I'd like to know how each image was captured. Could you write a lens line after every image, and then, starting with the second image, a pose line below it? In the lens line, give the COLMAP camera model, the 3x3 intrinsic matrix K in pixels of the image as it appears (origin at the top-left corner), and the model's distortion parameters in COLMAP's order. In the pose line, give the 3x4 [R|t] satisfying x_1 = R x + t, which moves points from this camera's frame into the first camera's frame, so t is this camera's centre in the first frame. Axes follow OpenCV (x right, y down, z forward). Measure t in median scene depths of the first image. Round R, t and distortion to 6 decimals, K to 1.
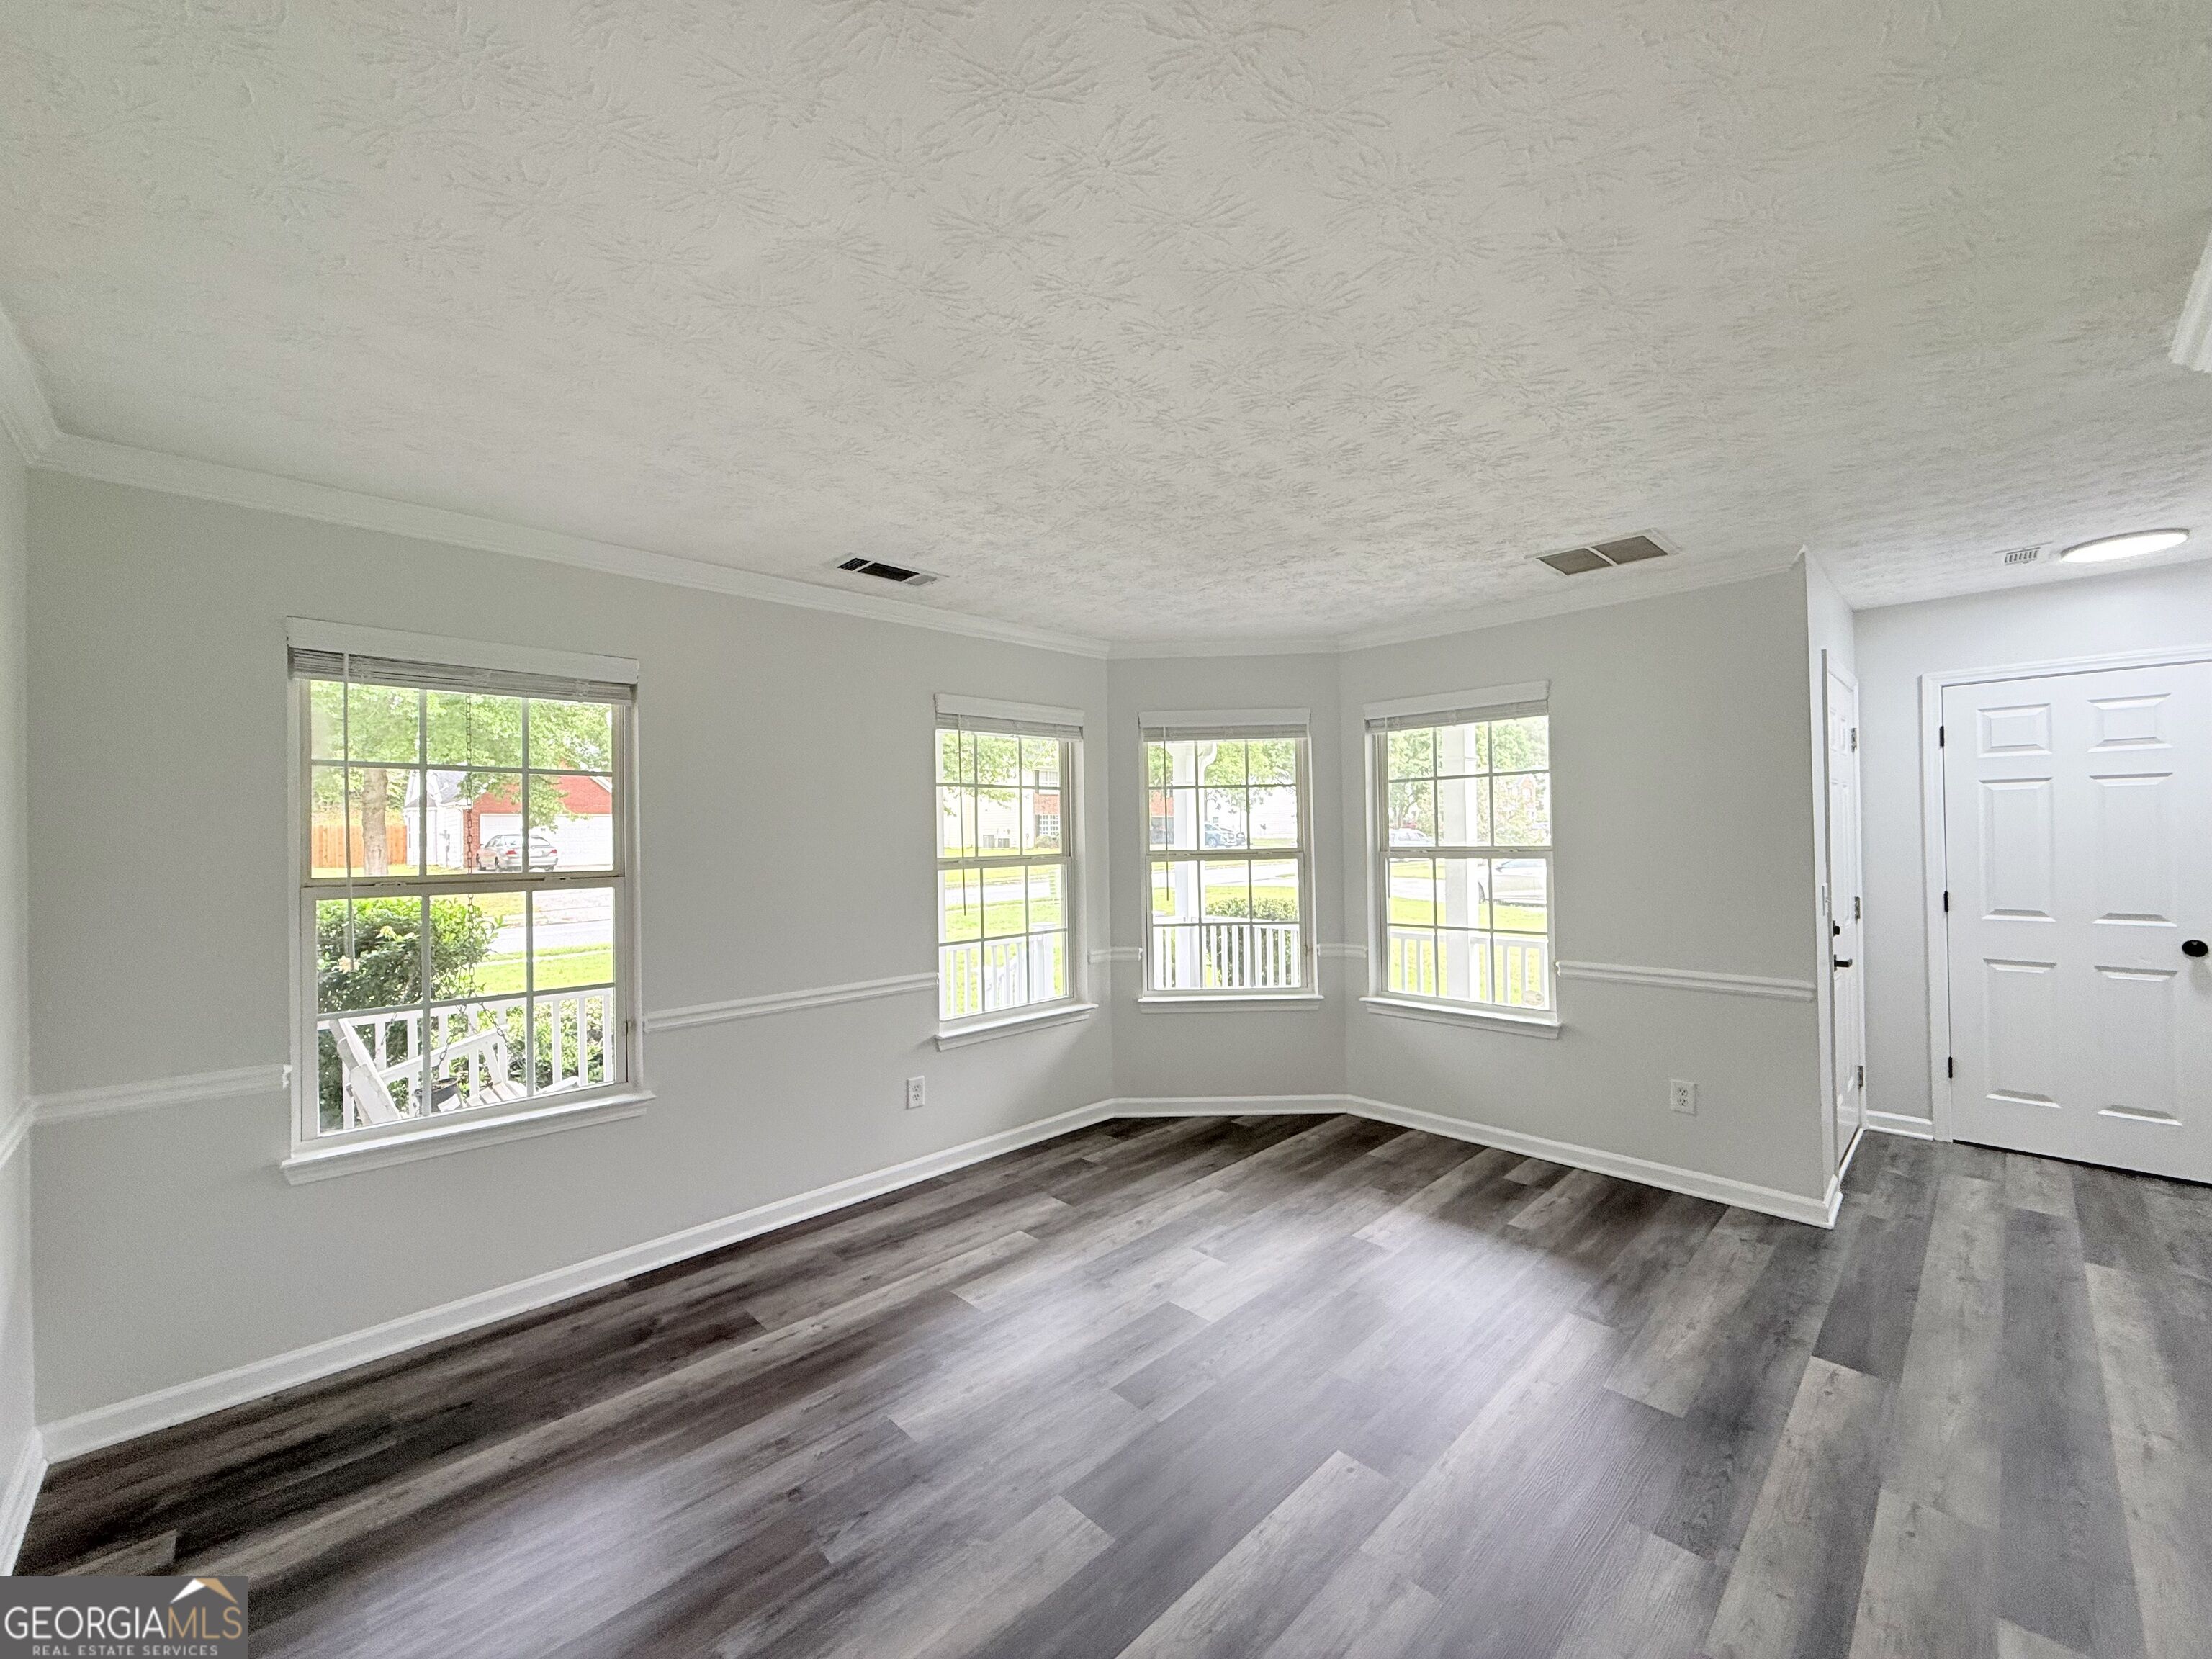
lens RADIAL K [[872.7, 0, 1120.3], [0, 872.7, 823.6], [0, 0, 1]] dist [-0.003172, 0.000329]
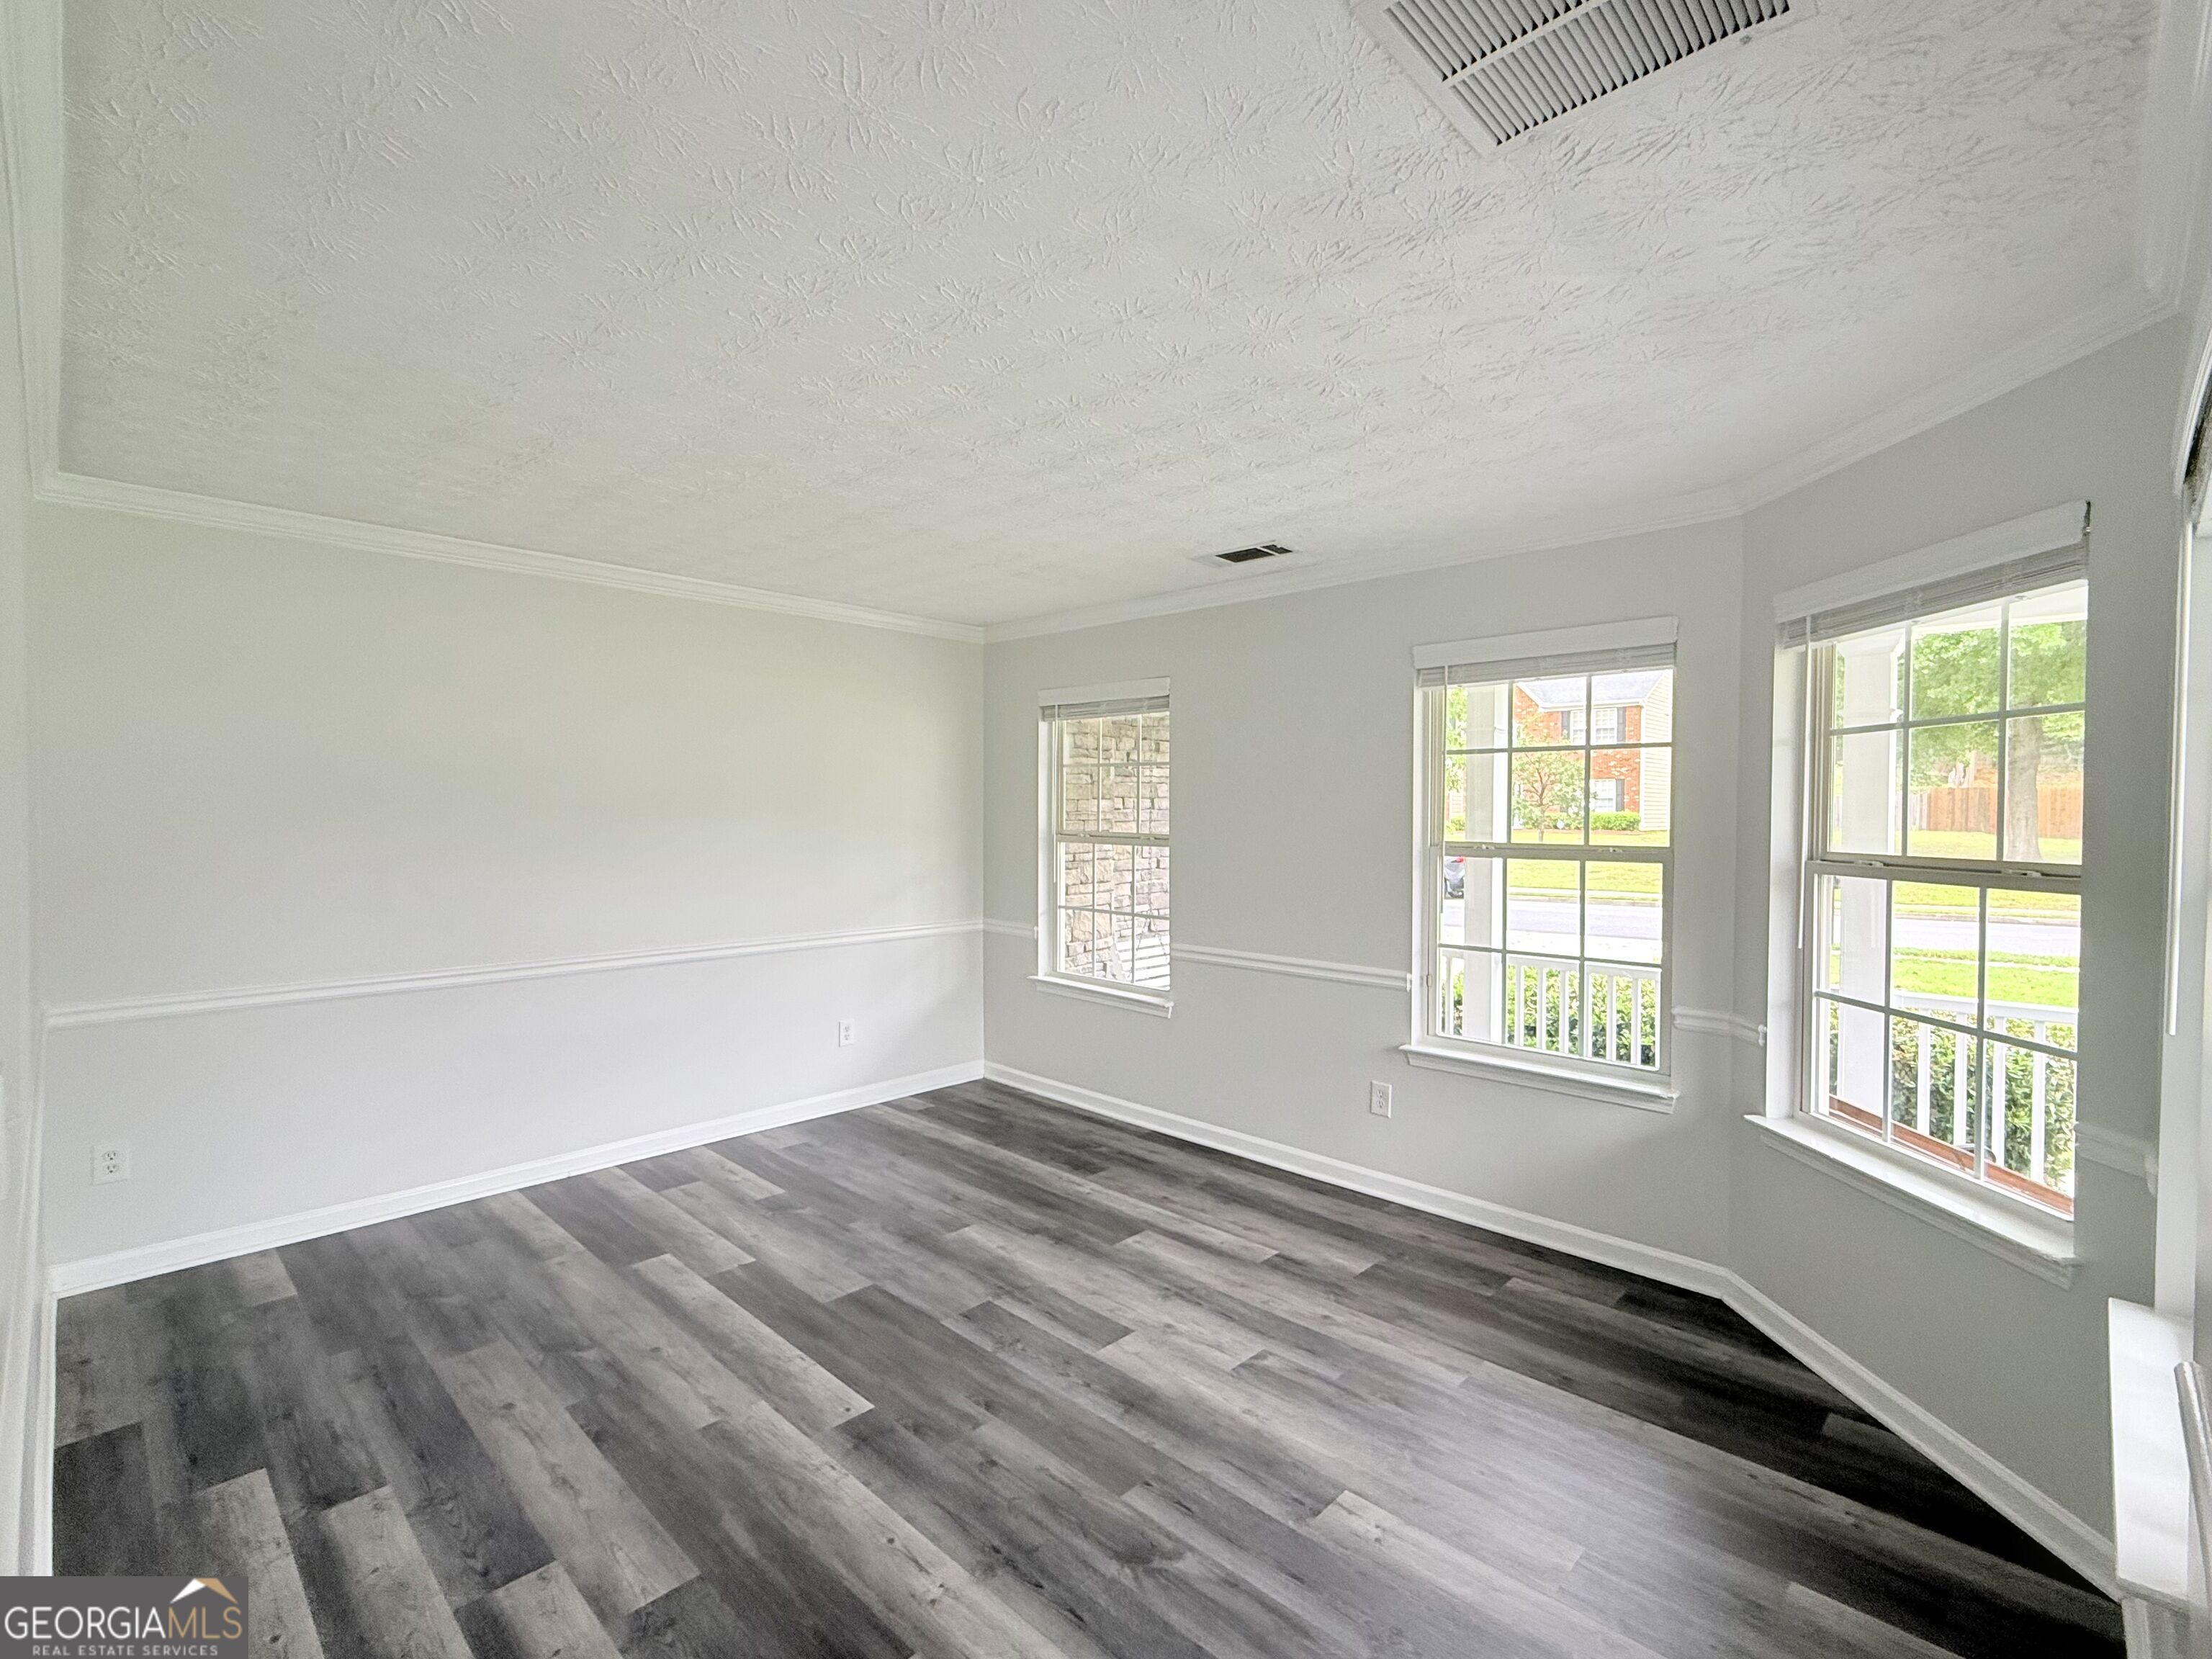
lens RADIAL K [[1011.2, 0, 1104.9], [0, 1011.2, 818.8], [0, 0, 1]] dist [-0.016264, 0.000400]
pose [[0.037628, 0.026711, -0.998935, 0.917268], [-0.003524, 0.999640, 0.026598, -0.012103], [0.999286, 0.002520, 0.037708, 0.778378]]
